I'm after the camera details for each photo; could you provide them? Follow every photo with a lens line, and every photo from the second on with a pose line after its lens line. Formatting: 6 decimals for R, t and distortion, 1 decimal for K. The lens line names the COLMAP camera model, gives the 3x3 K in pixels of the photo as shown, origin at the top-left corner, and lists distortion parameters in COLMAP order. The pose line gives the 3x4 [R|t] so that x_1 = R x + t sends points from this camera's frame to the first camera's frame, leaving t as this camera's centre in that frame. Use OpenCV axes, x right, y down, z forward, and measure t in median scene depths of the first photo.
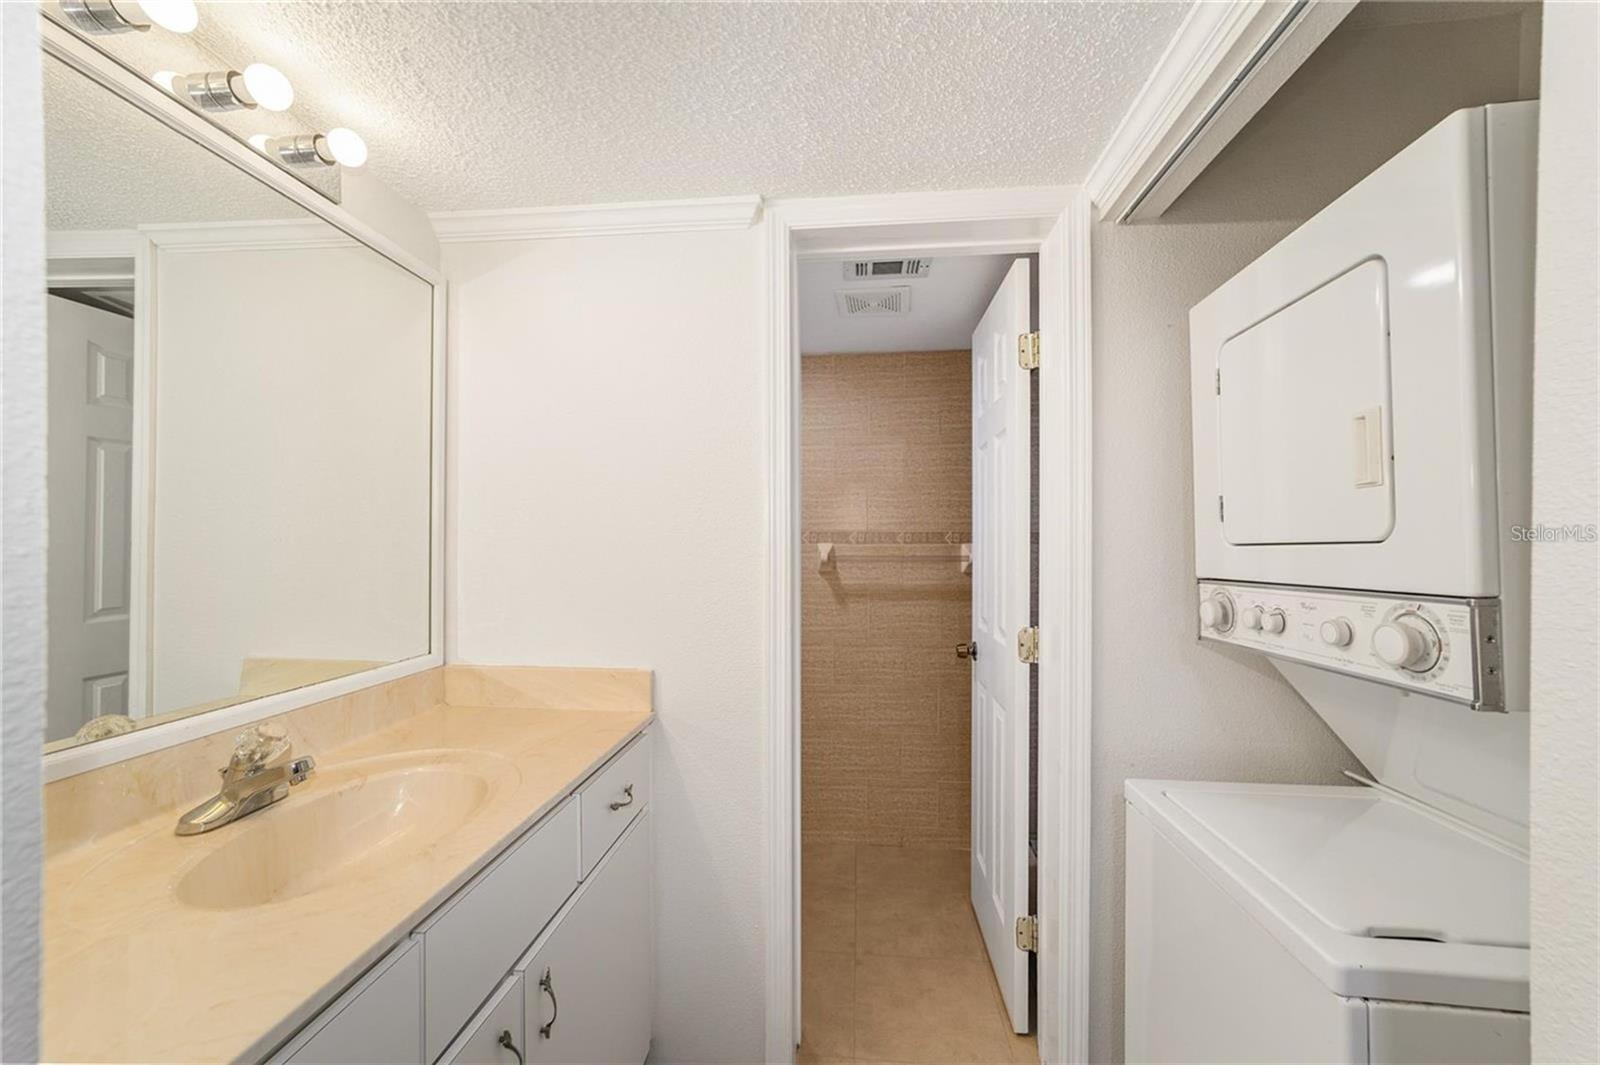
lens RADIAL K [[615.0, 0, 795.7], [0, 615.0, 546.8], [0, 0, 1]] dist [-0.003220, -0.000185]
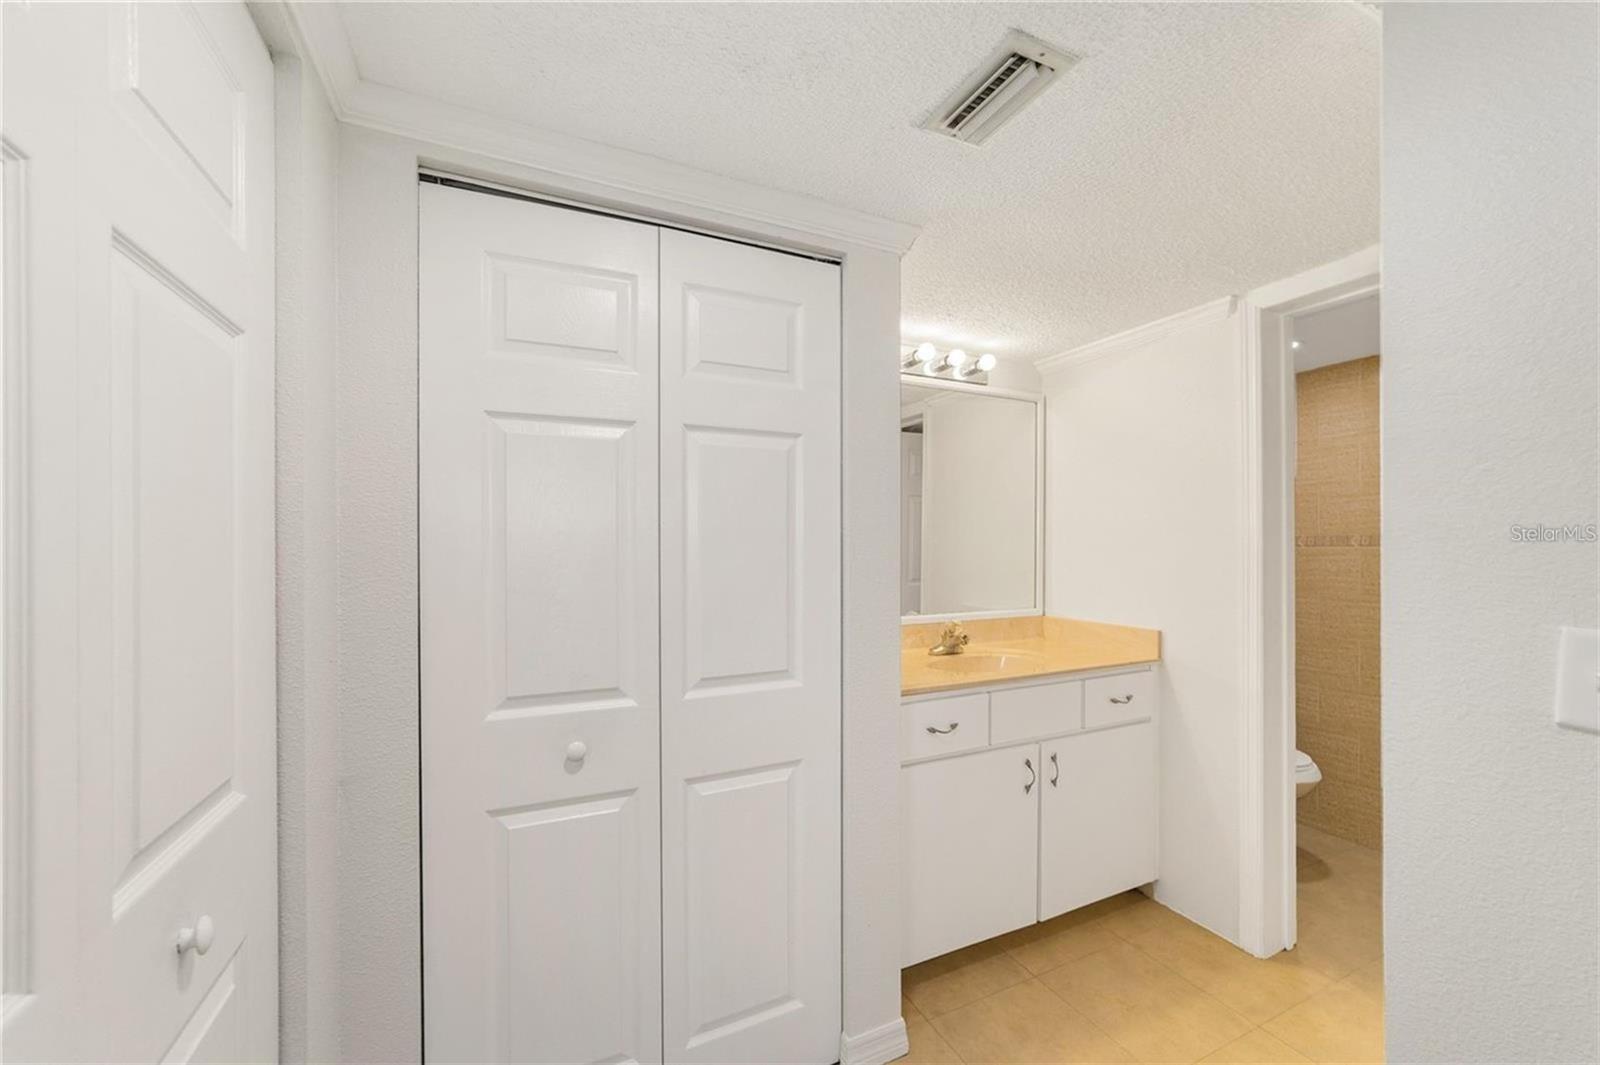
lens RADIAL K [[615.0, 0, 795.7], [0, 615.0, 546.8], [0, 0, 1]] dist [-0.003220, -0.000185]
pose [[0.509319, 0.000530, -0.860578, 0.628947], [-0.007692, 0.999963, -0.003936, 0.011174], [0.860544, 0.008624, 0.509304, -0.545414]]
